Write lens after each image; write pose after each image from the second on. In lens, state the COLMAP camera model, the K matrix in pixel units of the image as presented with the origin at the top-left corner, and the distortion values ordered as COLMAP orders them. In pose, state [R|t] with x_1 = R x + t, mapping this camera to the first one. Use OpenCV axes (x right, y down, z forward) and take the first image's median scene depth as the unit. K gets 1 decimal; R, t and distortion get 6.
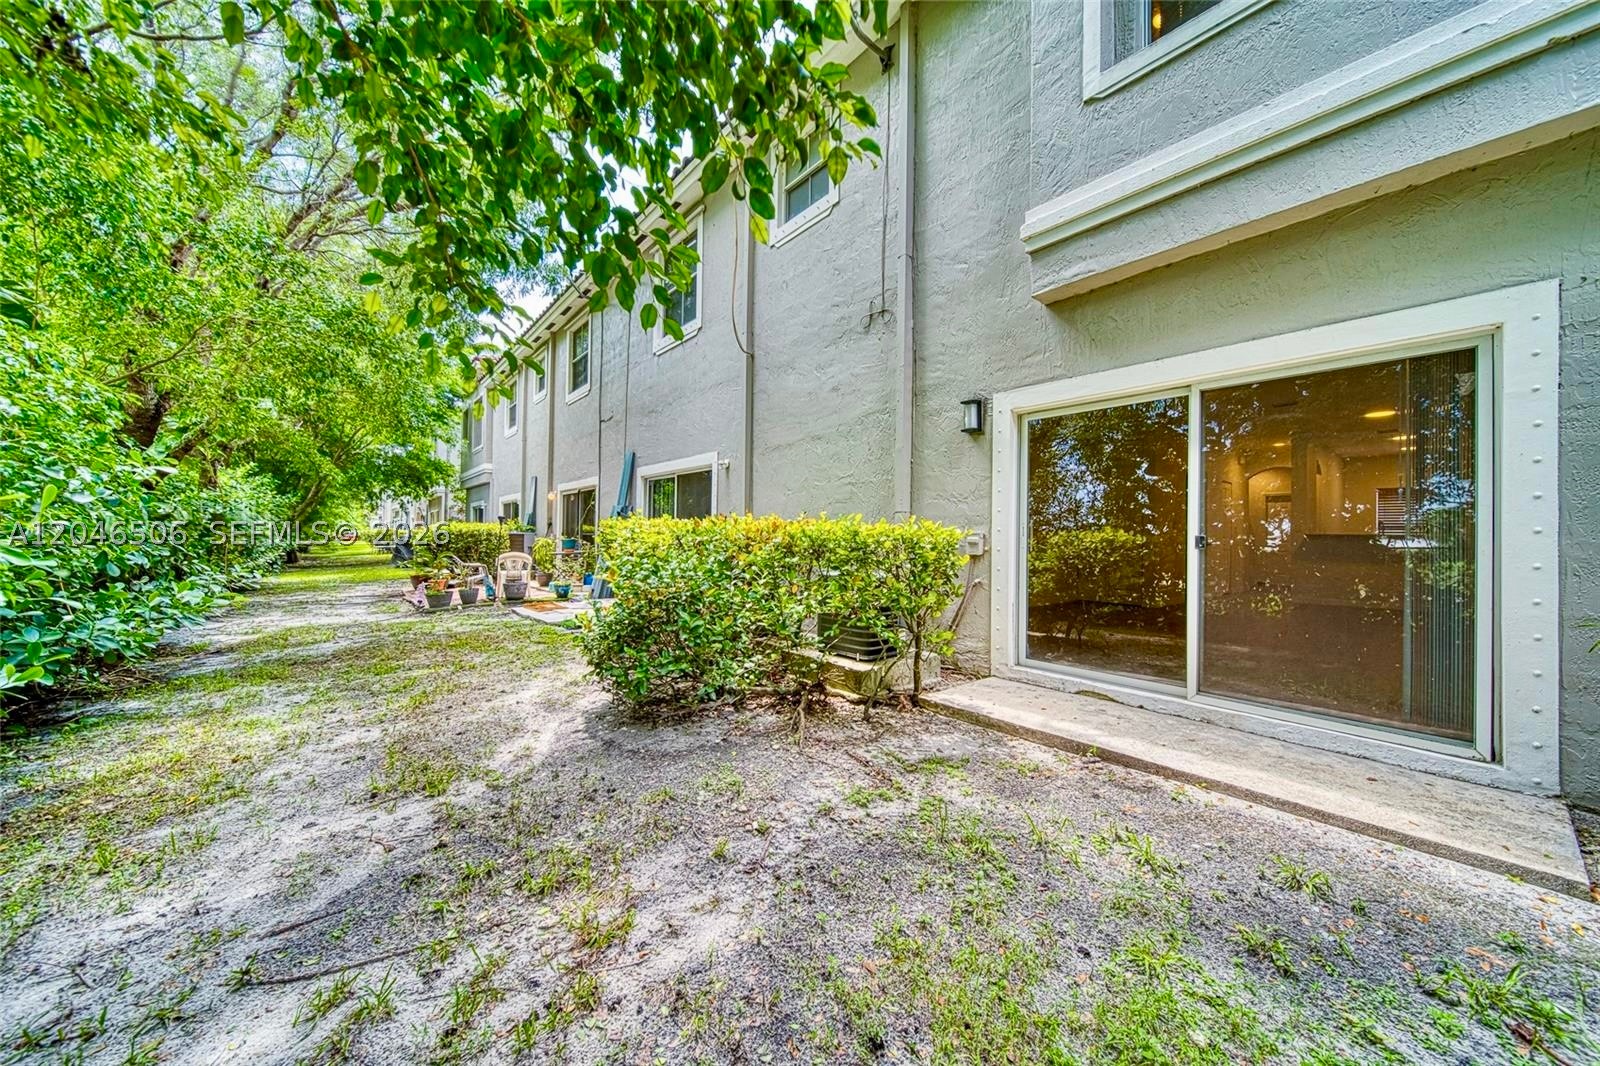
lens RADIAL K [[565.6, 0, 800.5], [0, 565.6, 529.9], [0, 0, 1]] dist [0.005355, -0.002595]
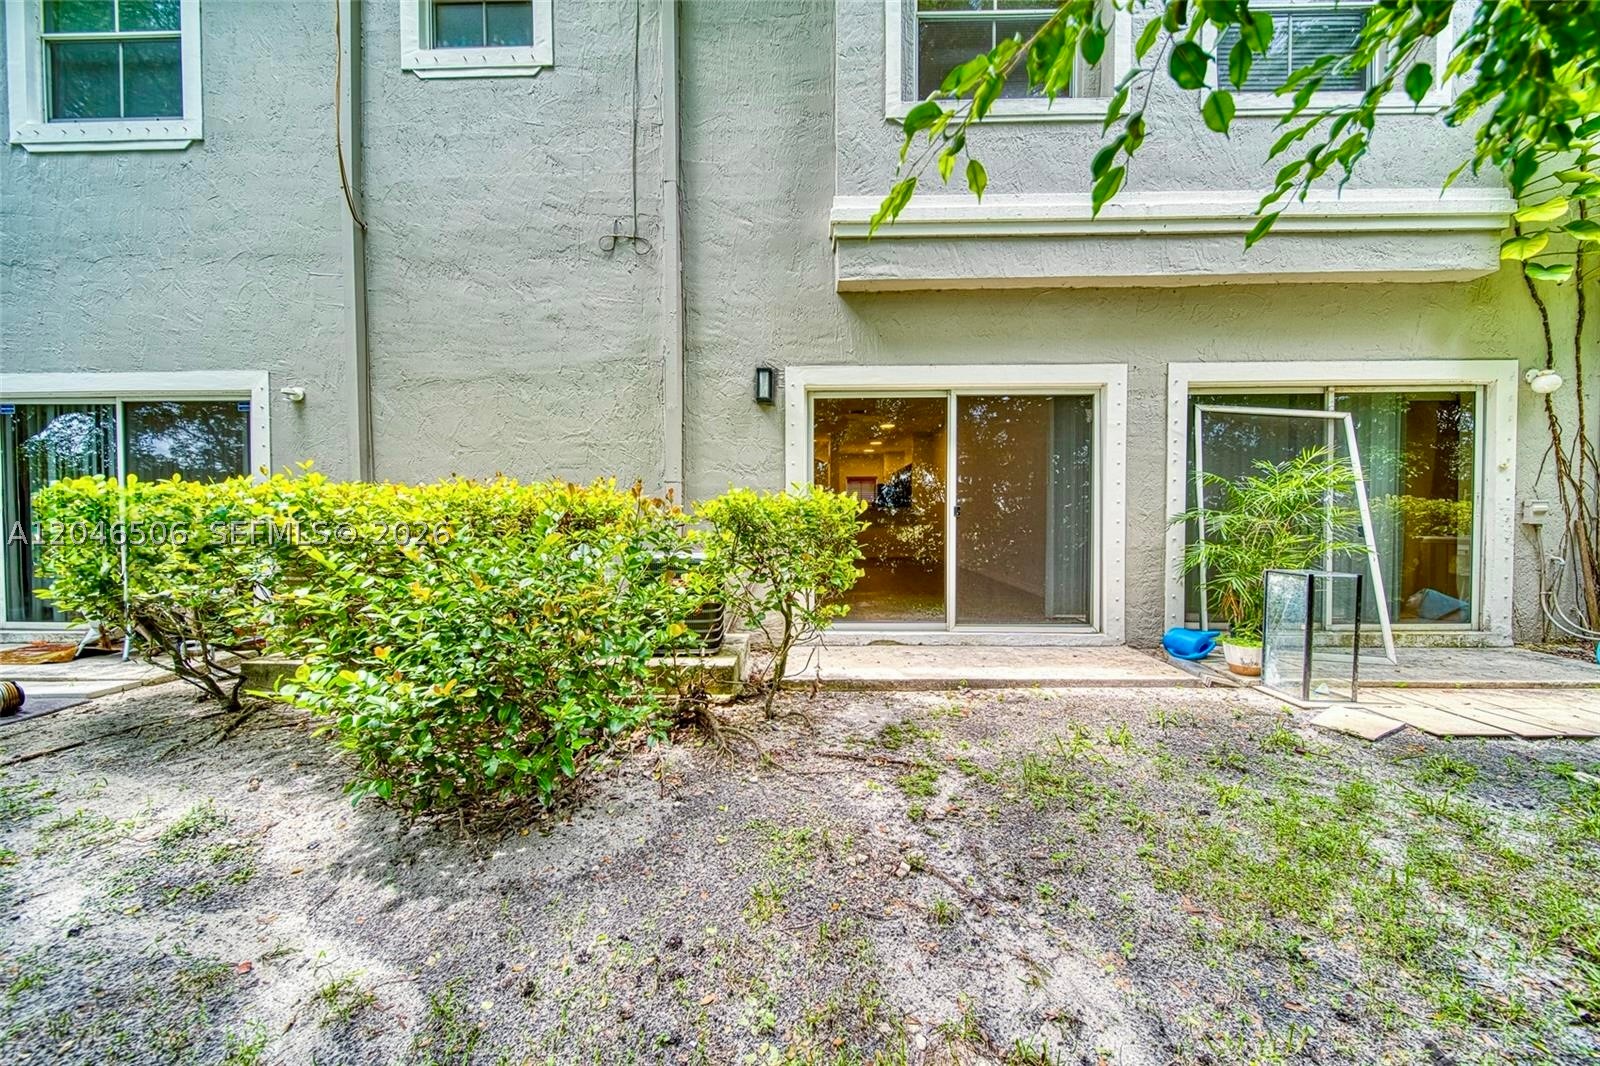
lens RADIAL K [[565.6, 0, 800.5], [0, 565.6, 529.9], [0, 0, 1]] dist [0.005355, -0.002595]
pose [[0.649032, -0.032982, 0.760046, -0.454025], [0.003303, 0.999173, 0.040539, 0.009090], [-0.760754, -0.023801, 0.648604, 0.358190]]
